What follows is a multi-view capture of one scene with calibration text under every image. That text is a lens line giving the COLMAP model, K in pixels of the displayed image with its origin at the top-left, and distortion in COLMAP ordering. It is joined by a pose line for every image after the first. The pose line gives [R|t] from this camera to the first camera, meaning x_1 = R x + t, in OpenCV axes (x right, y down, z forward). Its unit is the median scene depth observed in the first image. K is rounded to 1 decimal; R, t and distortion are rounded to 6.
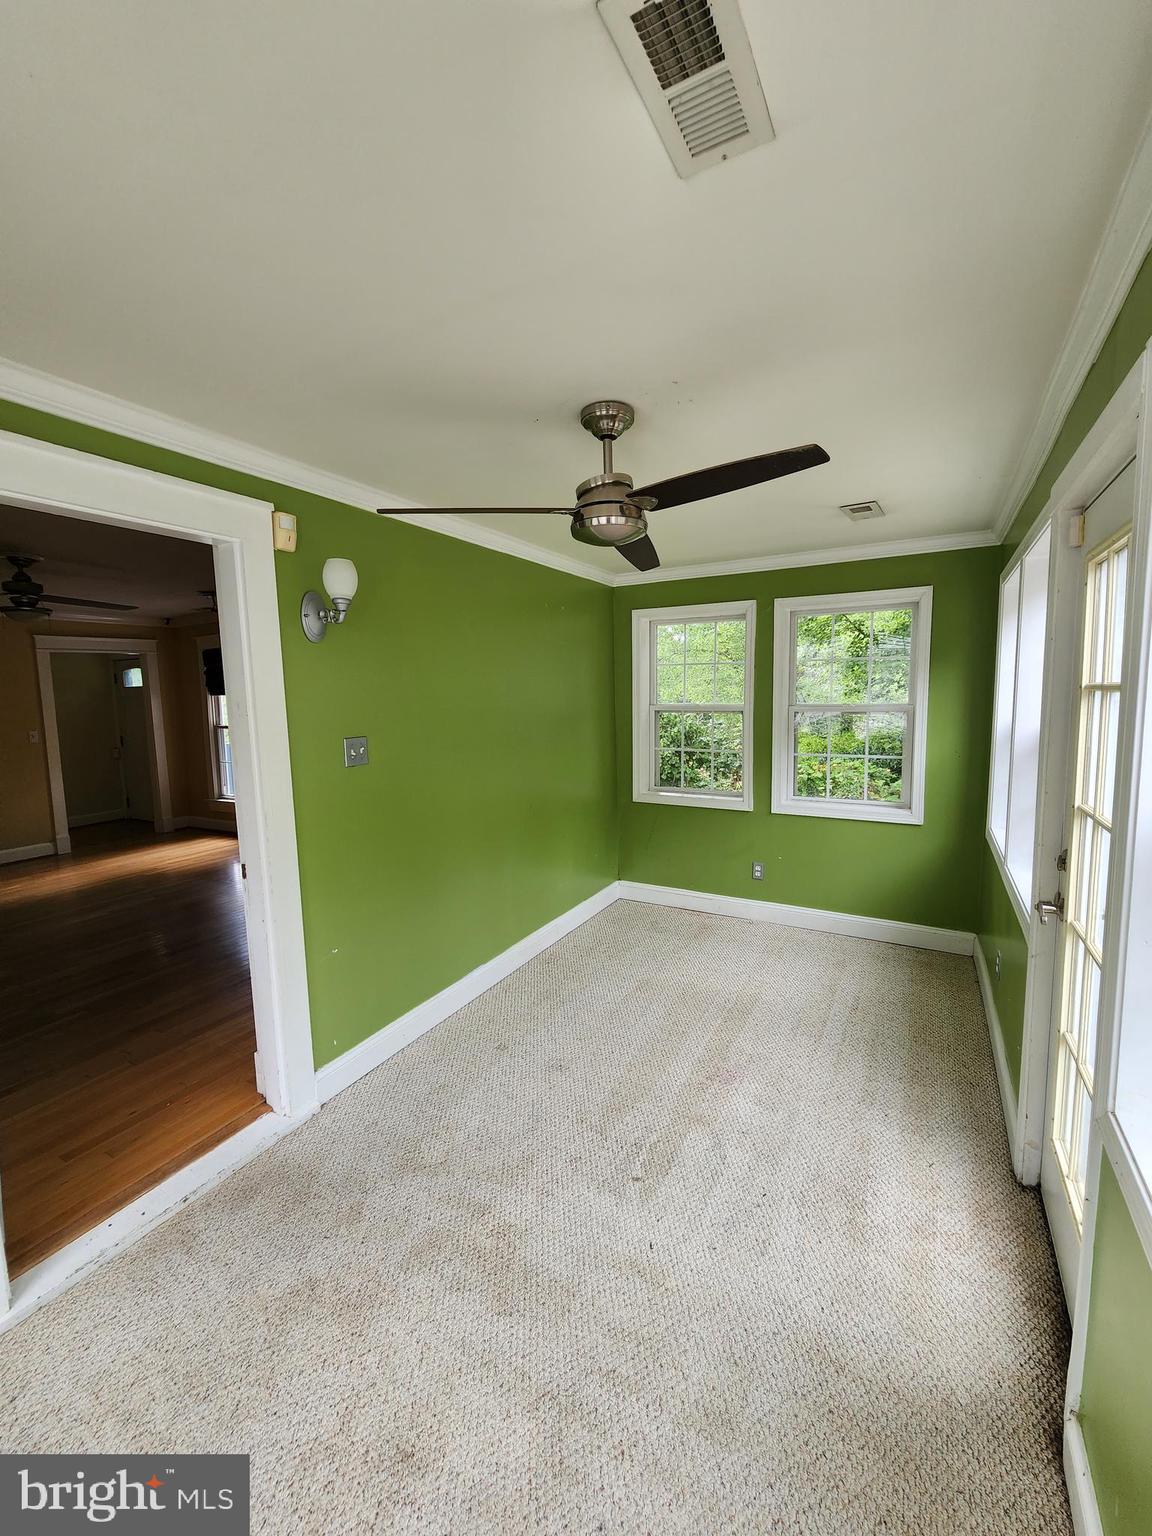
lens RADIAL K [[634.9, 0, 571.6], [0, 634.9, 755.0], [0, 0, 1]] dist [-0.004108, -0.000393]
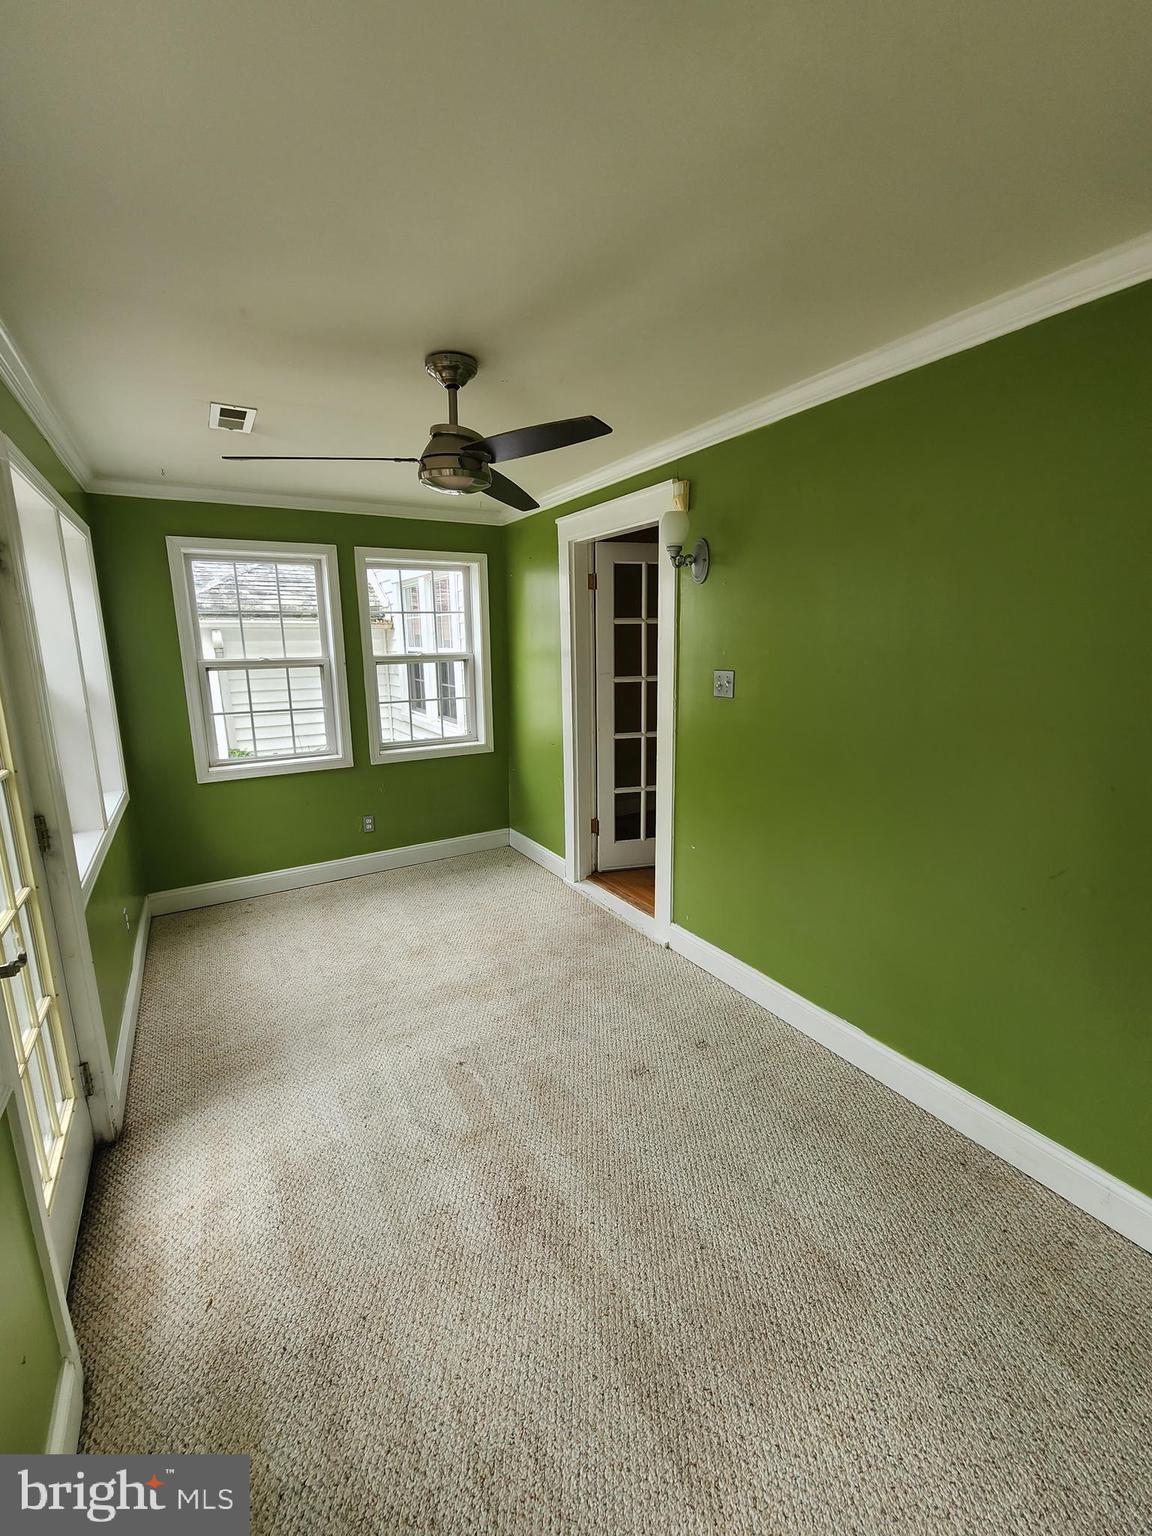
lens RADIAL K [[634.9, 0, 571.6], [0, 634.9, 755.0], [0, 0, 1]] dist [-0.004108, -0.000393]
pose [[-0.503082, 0.186789, -0.843812, 0.874020], [-0.066130, 0.965182, 0.253083, -0.176568], [0.861705, 0.183122, -0.473213, 1.625768]]
